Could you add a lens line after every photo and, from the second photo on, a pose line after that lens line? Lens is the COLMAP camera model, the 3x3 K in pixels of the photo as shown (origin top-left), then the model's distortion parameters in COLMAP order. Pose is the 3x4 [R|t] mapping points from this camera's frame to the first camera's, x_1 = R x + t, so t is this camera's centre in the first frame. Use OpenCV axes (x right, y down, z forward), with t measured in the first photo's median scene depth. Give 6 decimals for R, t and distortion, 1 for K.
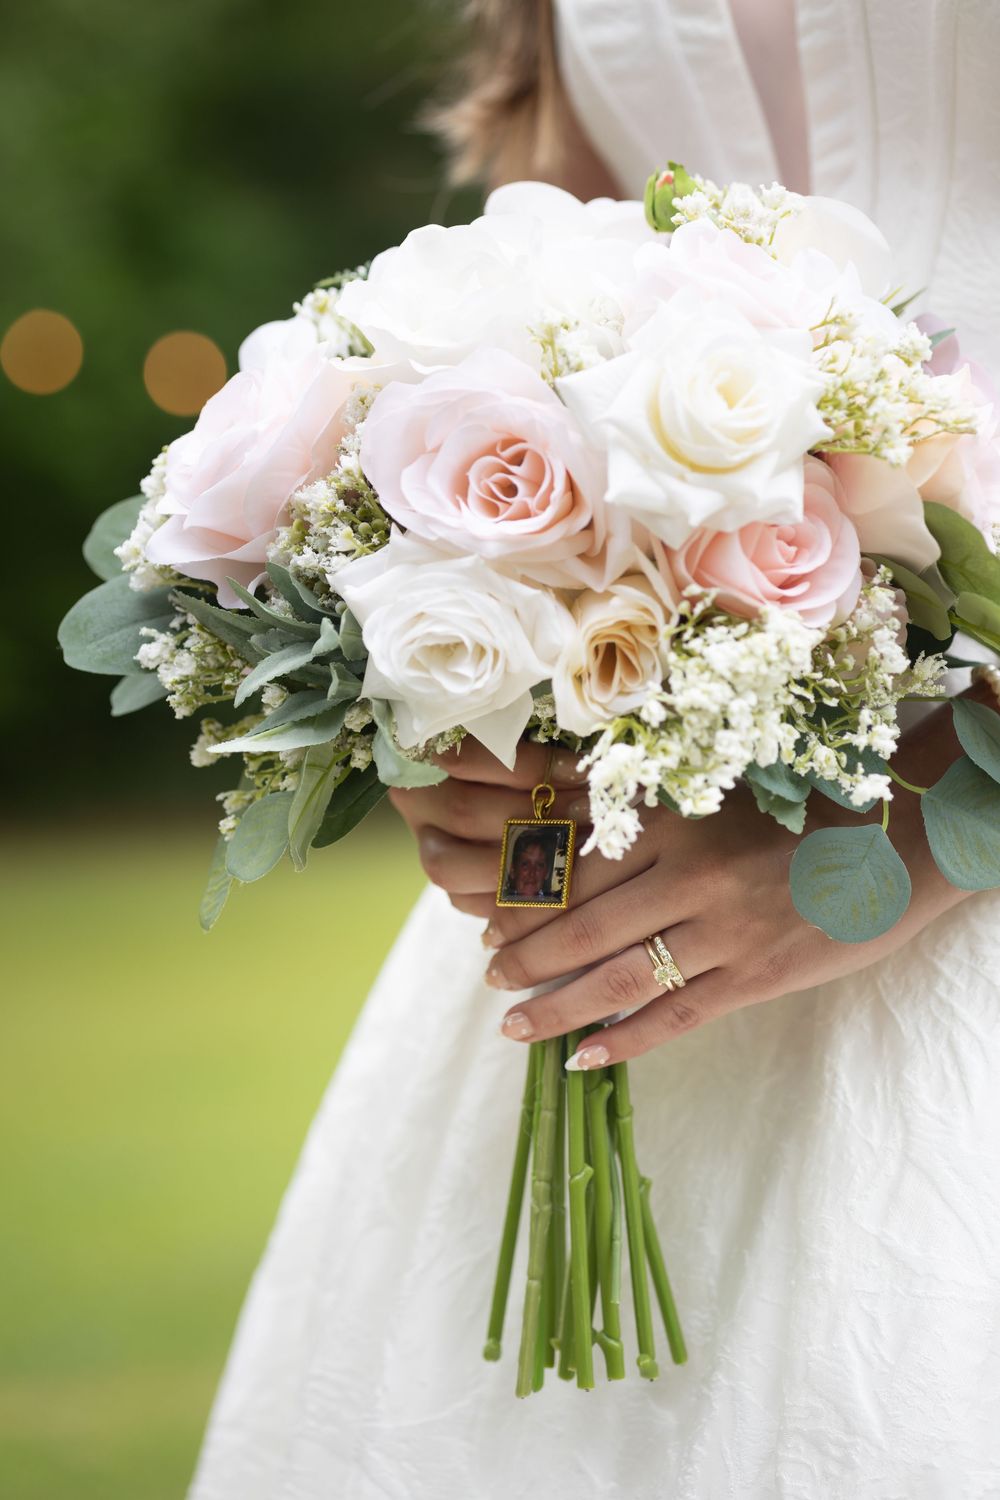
lens RADIAL K [[3404.6, 0, 505.0], [0, 3404.6, 751.9], [0, 0, 1]] dist [-0.021172, 0.000000]
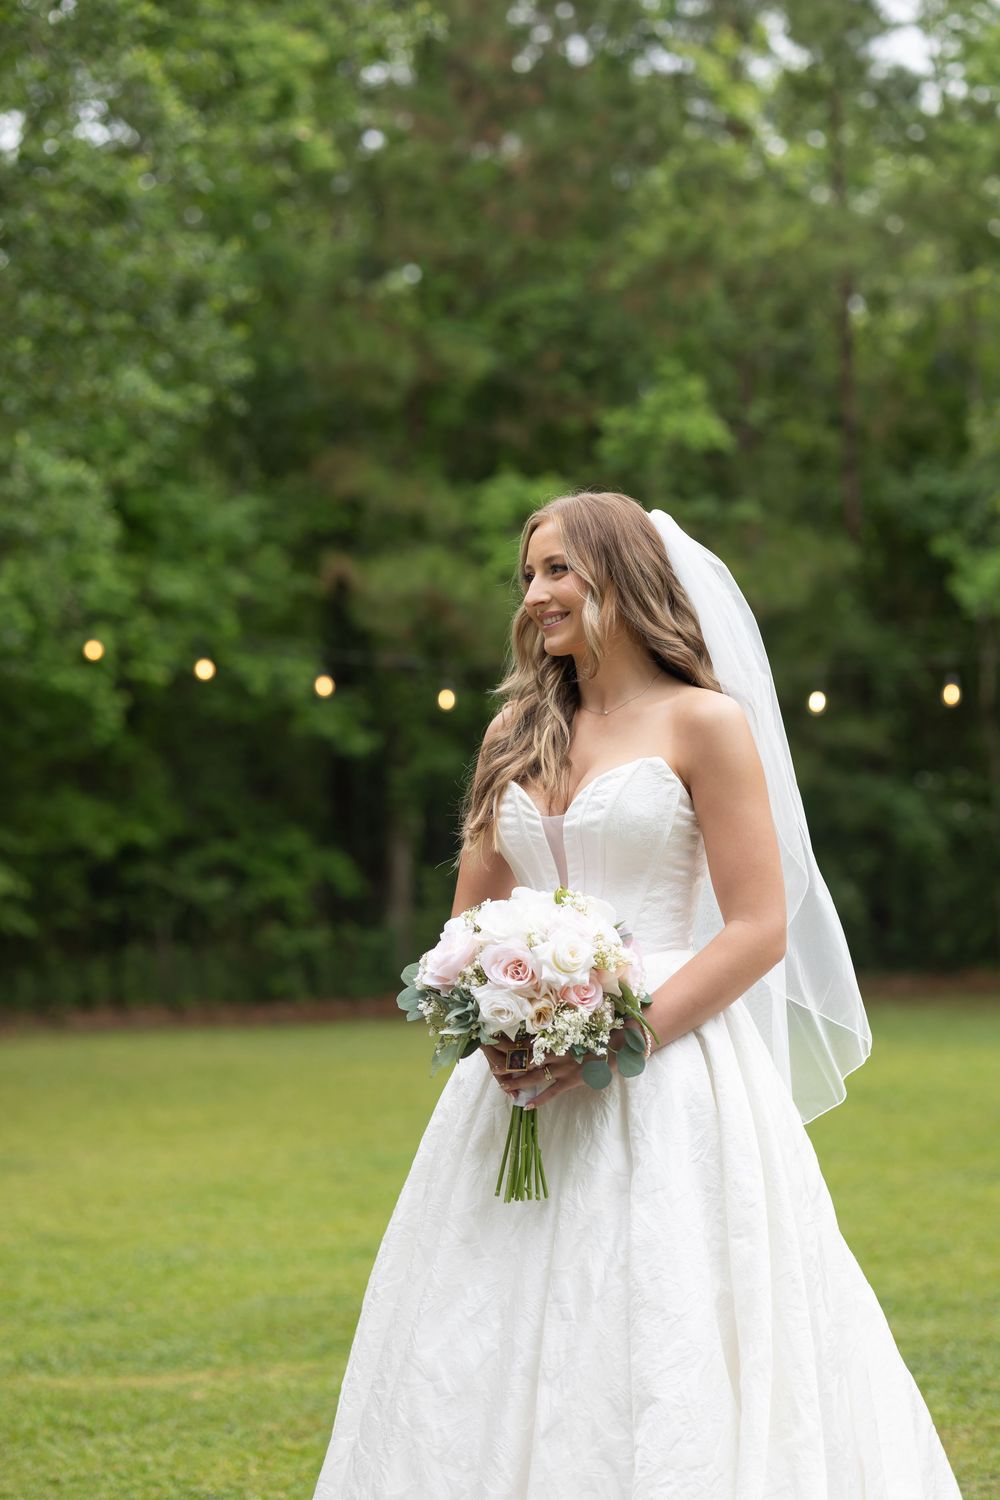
lens RADIAL K [[3404.6, 0, 496.8], [0, 3404.6, 752.1], [0, 0, 1]] dist [-0.021172, 0.000000]
pose [[0.997385, 0.059669, 0.040771, -0.204188], [-0.056384, 0.995400, -0.077452, -0.022882], [-0.045205, 0.074951, 0.996162, -3.061402]]
